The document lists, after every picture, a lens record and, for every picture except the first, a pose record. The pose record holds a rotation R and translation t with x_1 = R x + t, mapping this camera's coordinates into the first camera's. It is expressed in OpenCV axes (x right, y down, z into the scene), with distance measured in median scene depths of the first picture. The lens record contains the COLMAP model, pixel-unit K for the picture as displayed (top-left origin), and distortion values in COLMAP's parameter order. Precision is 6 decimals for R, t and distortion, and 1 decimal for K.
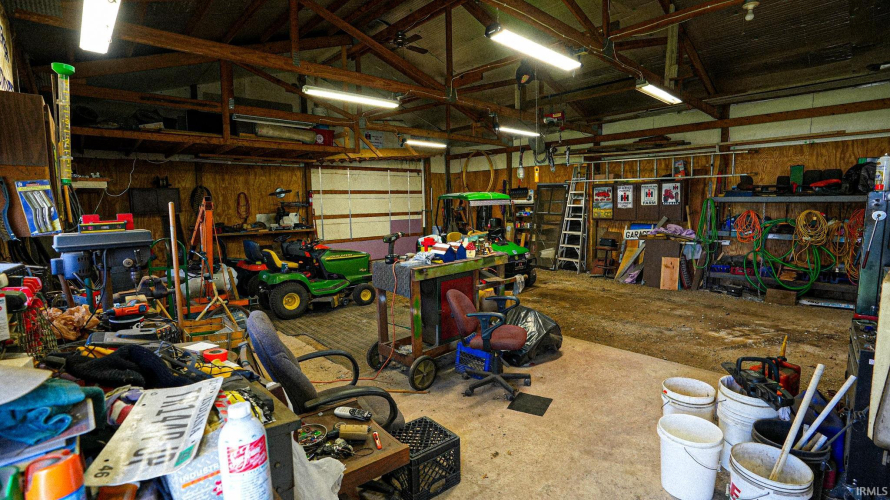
lens RADIAL K [[409.9, 0, 448.0], [0, 409.9, 246.8], [0, 0, 1]] dist [-0.077703, 0.033043]
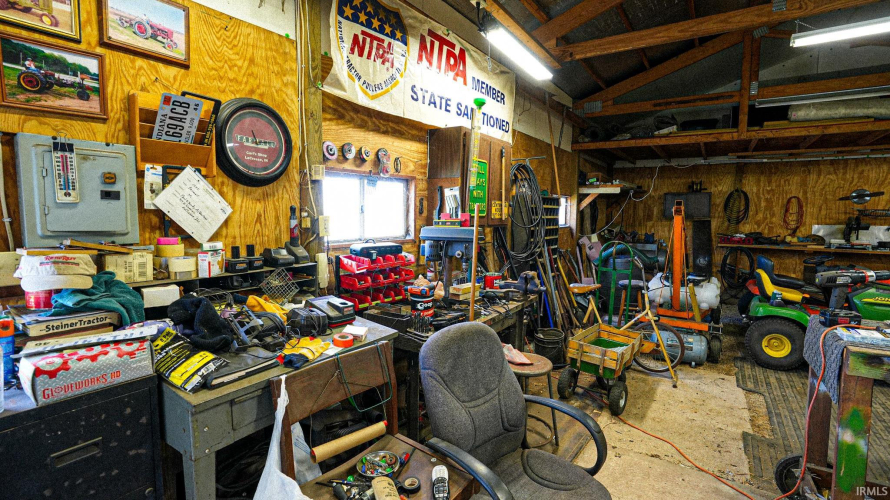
lens RADIAL K [[409.9, 0, 448.0], [0, 409.9, 246.8], [0, 0, 1]] dist [-0.077703, 0.033043]
pose [[0.230863, 0.099296, -0.967906, 0.117896], [-0.113390, 0.990746, 0.074594, -0.021857], [0.966357, 0.092530, 0.239986, 0.206465]]
